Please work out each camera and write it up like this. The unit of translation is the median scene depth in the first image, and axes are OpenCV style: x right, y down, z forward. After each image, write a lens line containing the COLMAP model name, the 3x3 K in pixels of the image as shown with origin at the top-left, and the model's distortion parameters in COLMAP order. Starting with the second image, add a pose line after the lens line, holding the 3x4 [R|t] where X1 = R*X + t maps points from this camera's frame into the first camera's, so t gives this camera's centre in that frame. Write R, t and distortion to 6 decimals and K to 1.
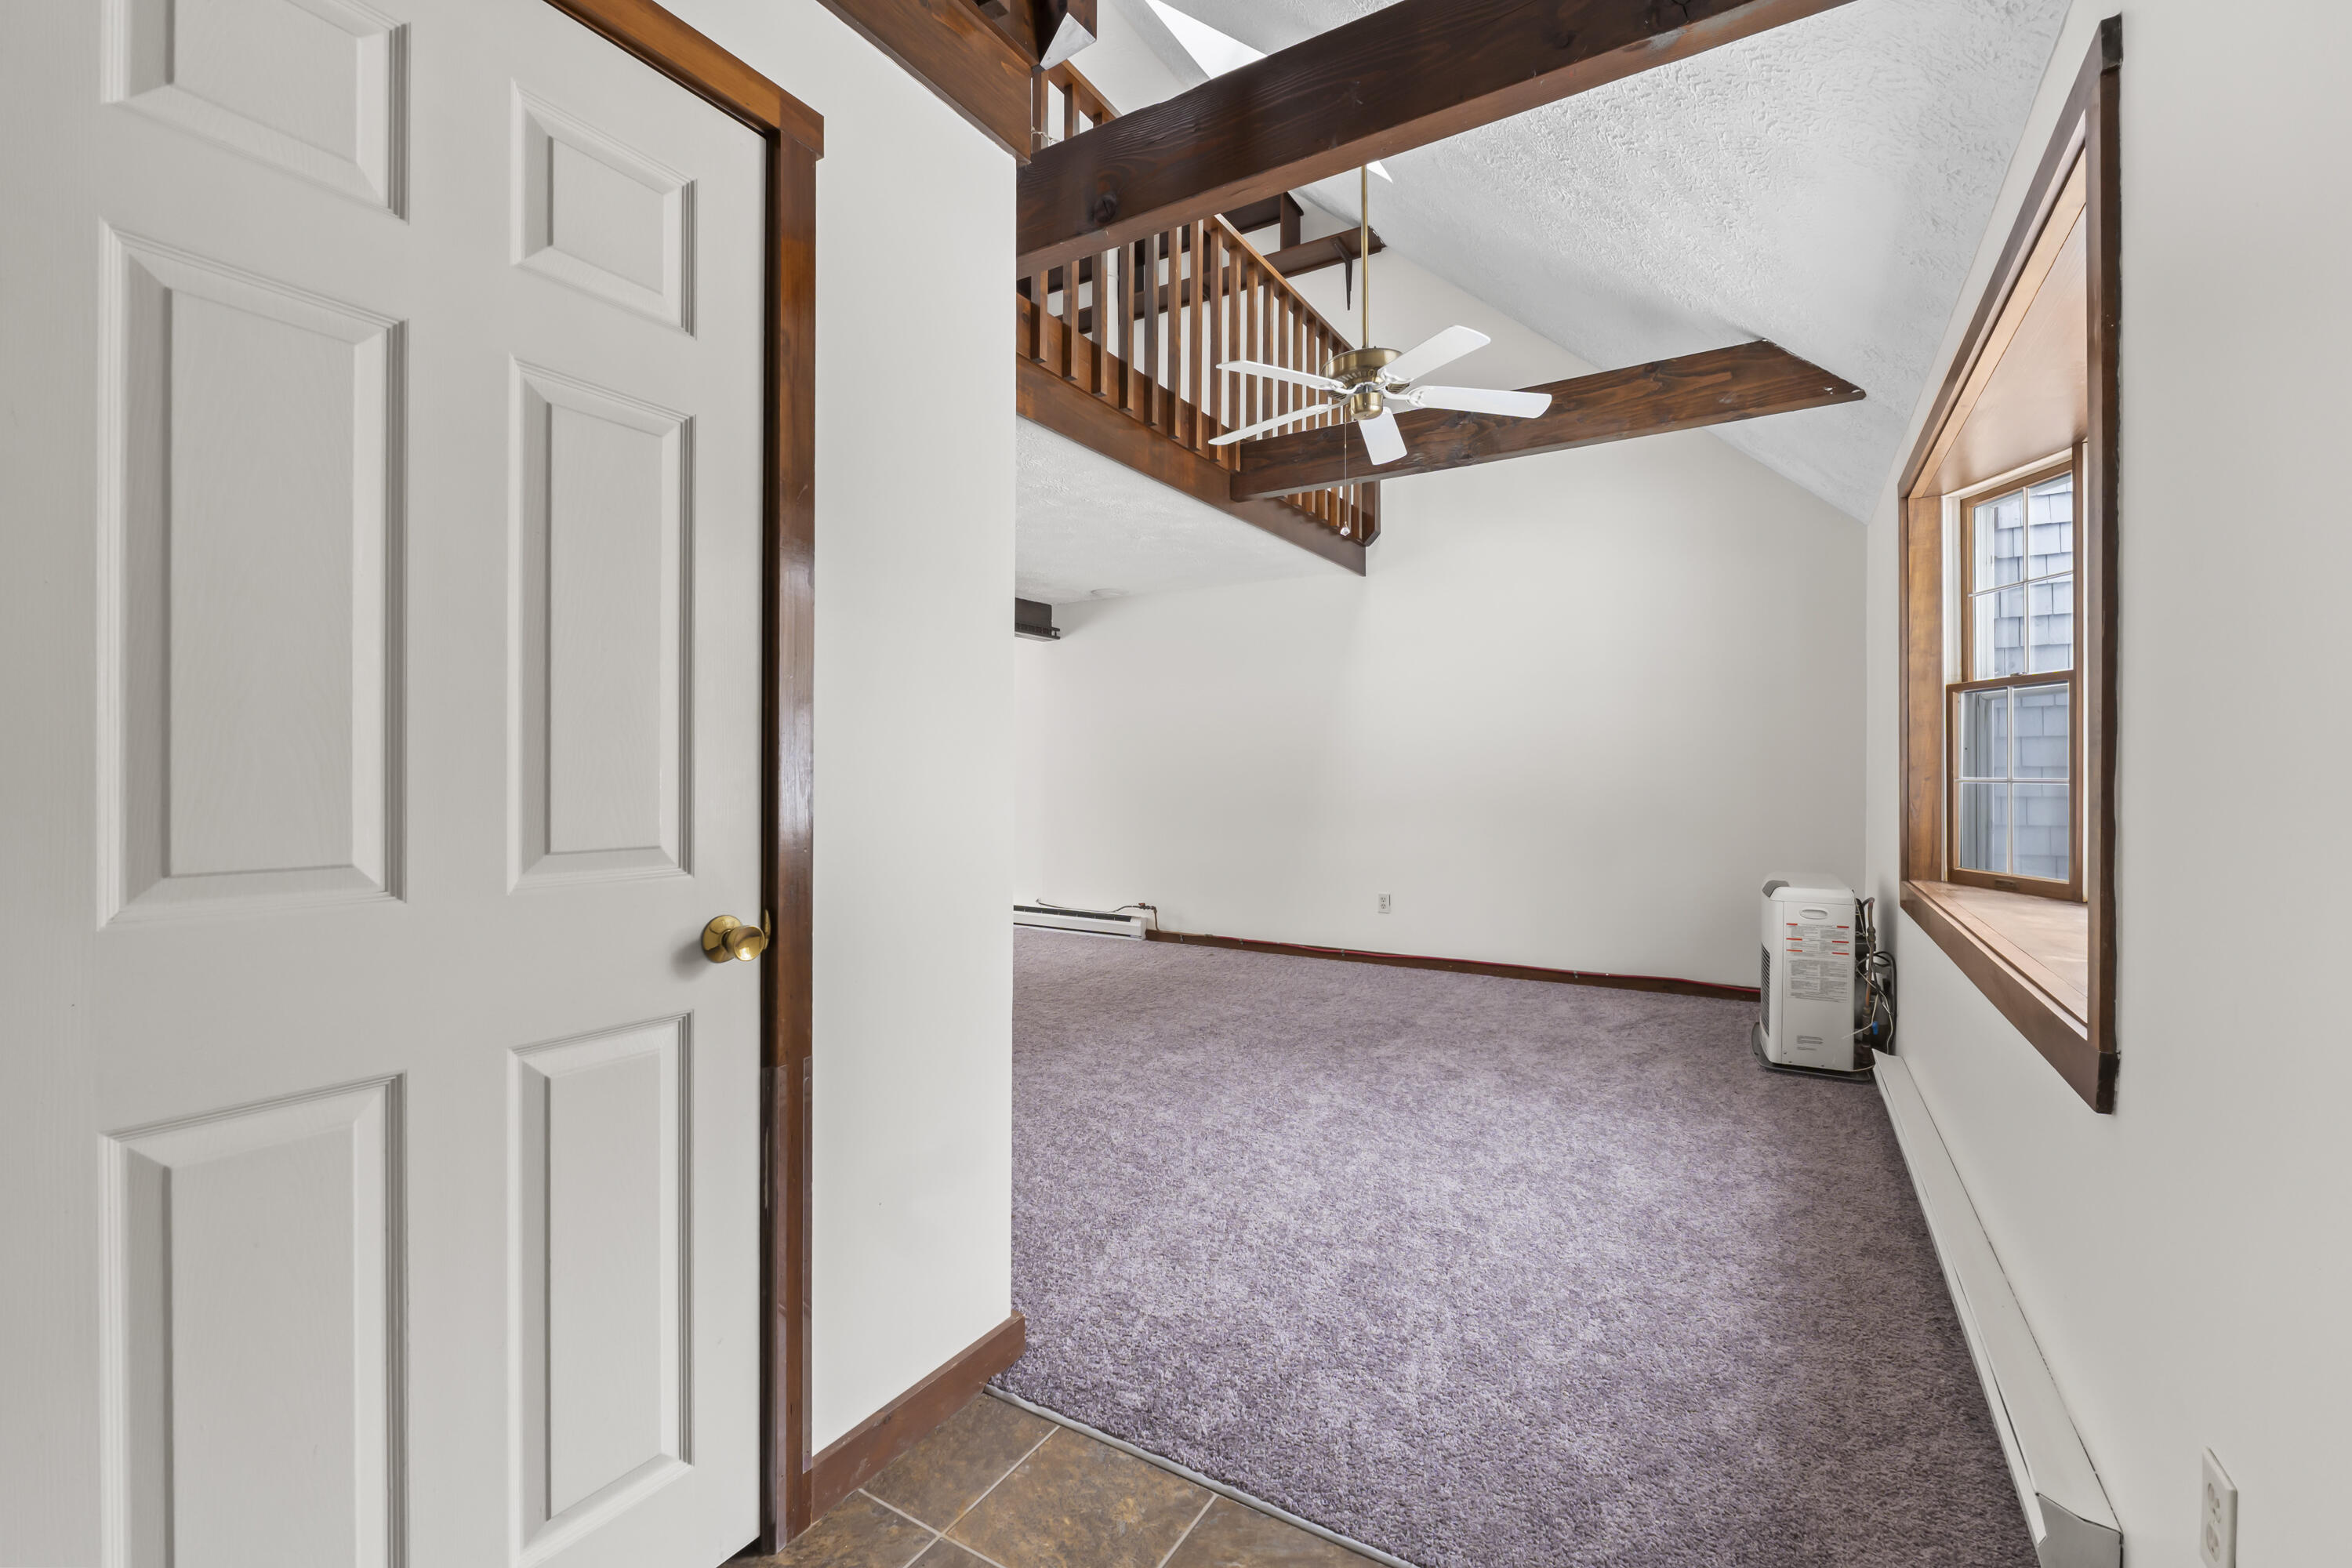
lens RADIAL K [[982.7, 0, 1169.8], [0, 982.7, 776.7], [0, 0, 1]] dist [-0.009807, 0.000194]
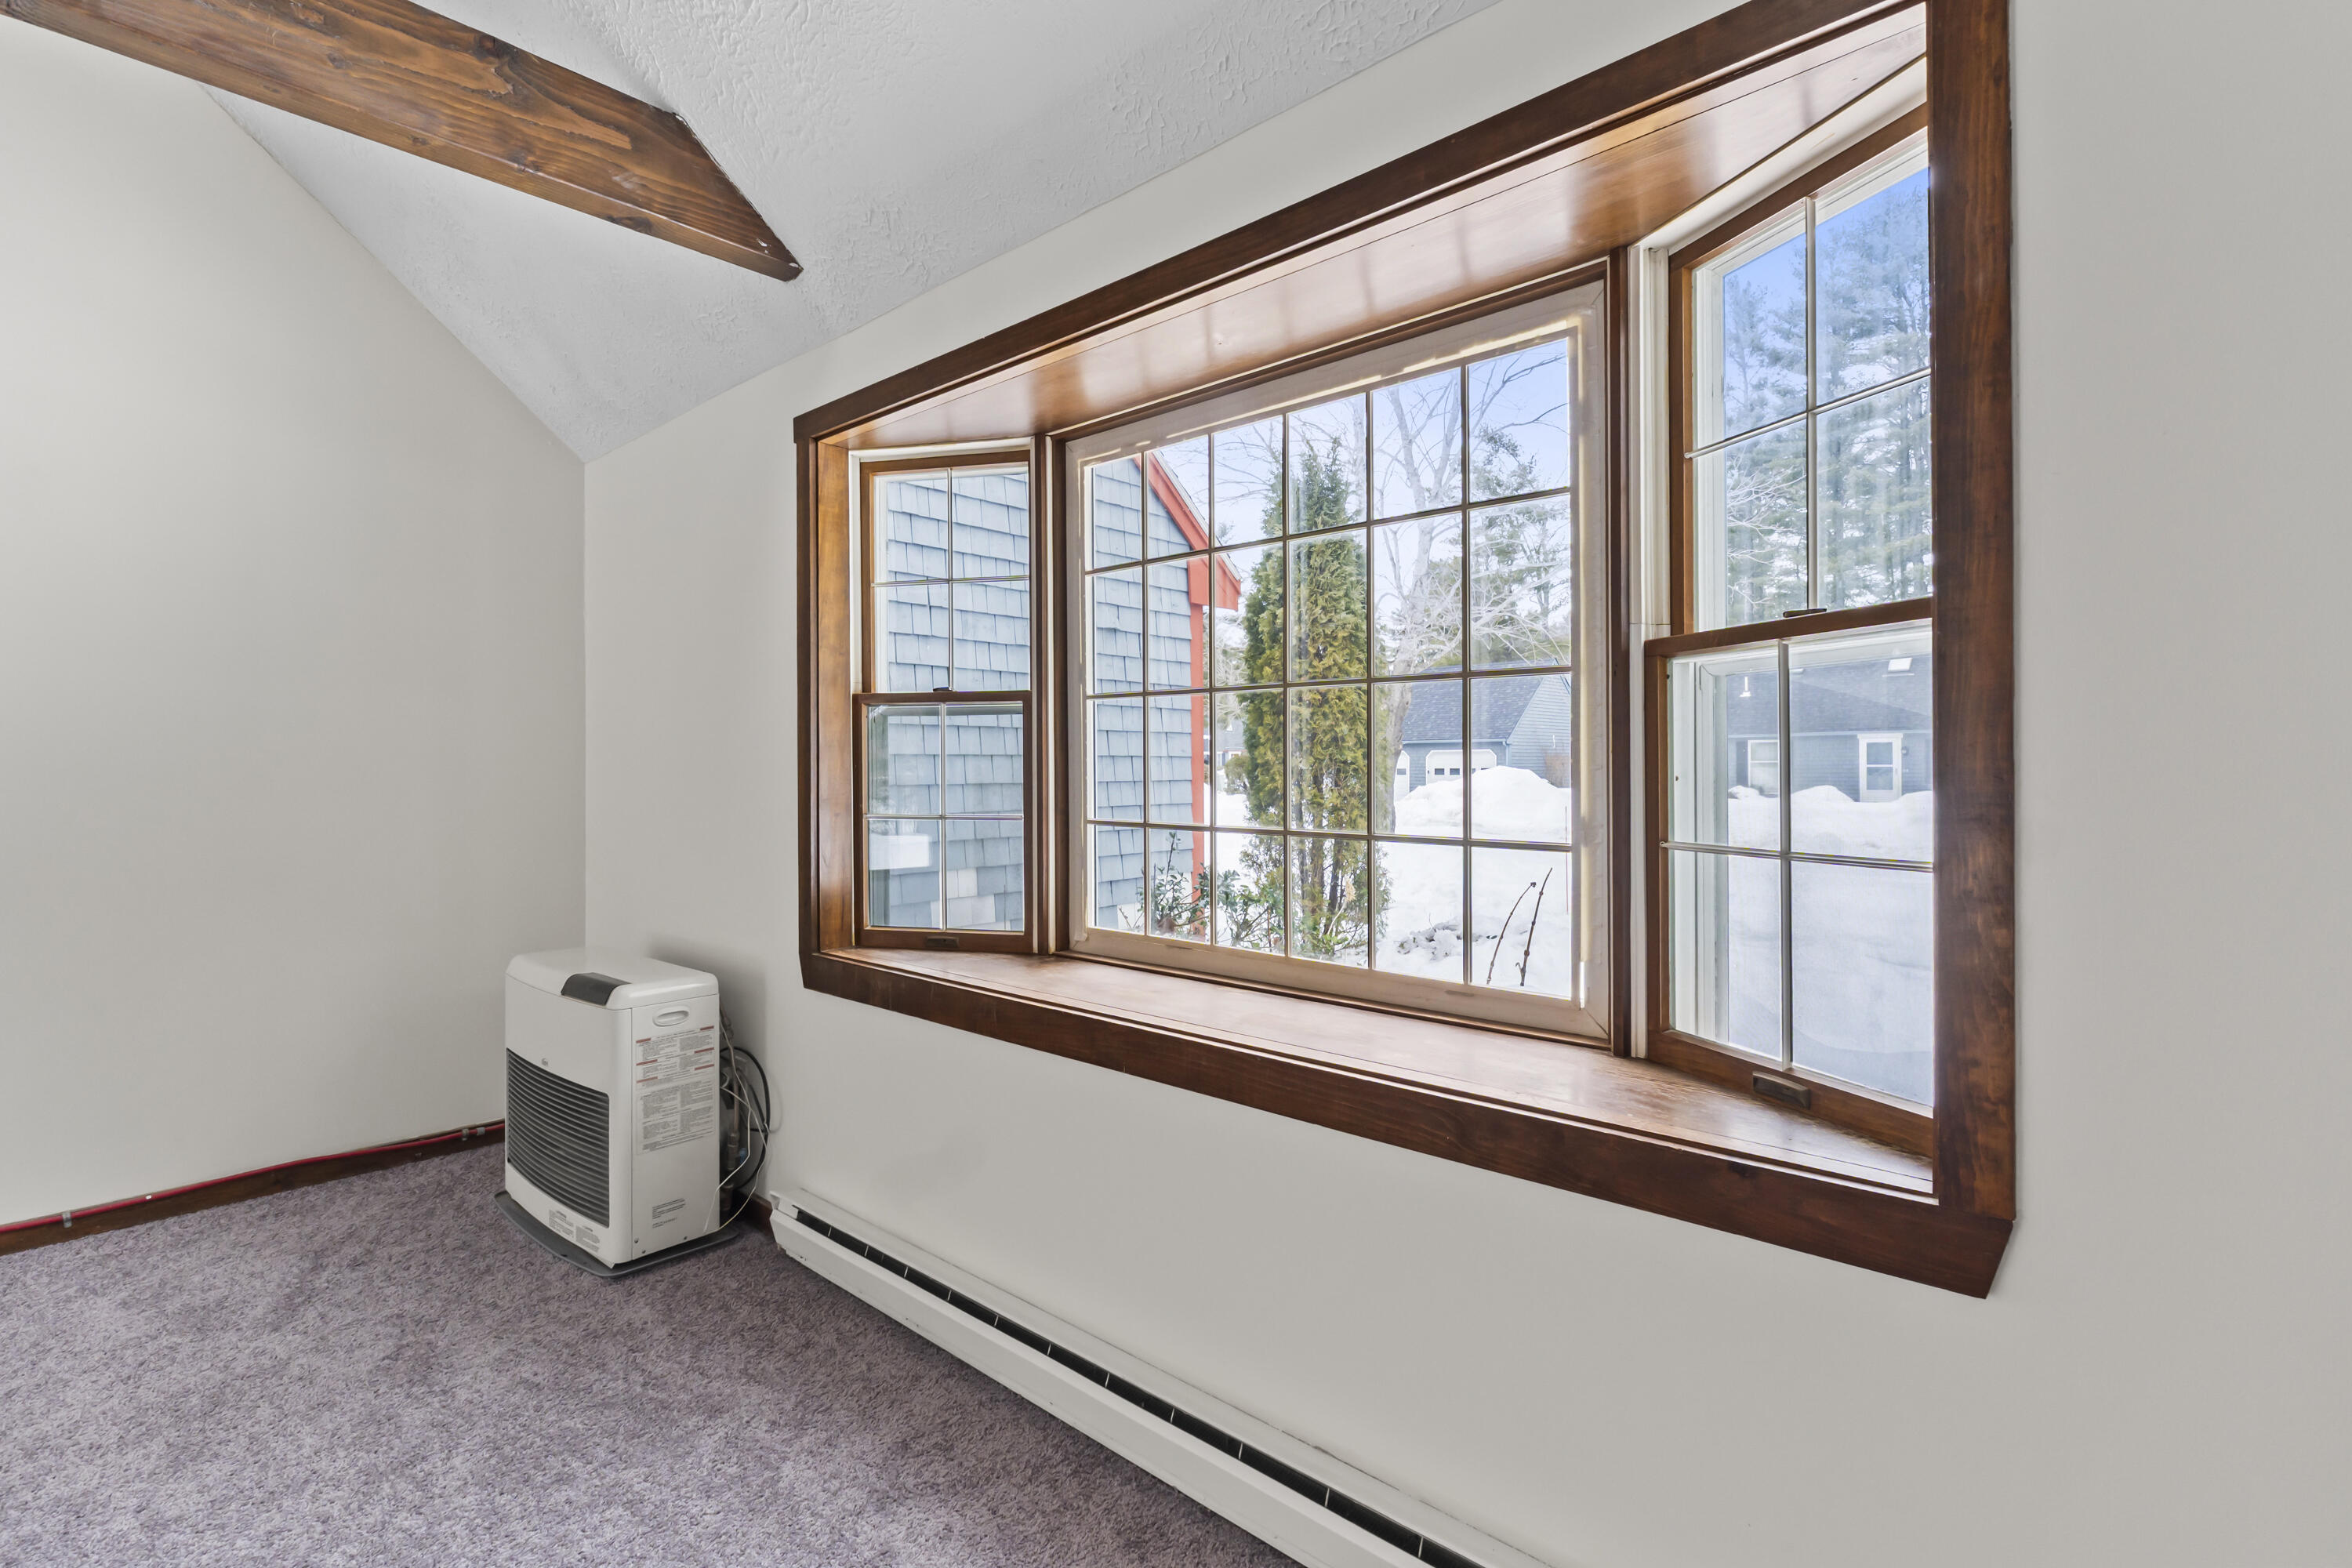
lens RADIAL K [[1087.0, 0, 1160.1], [0, 1087.0, 770.3], [0, 0, 1]] dist [-0.001776, -0.000556]
pose [[0.199502, -0.003347, 0.979892, -0.005964], [0.005482, 0.999982, 0.002300, -0.031810], [-0.979882, 0.004912, 0.199517, 0.558108]]
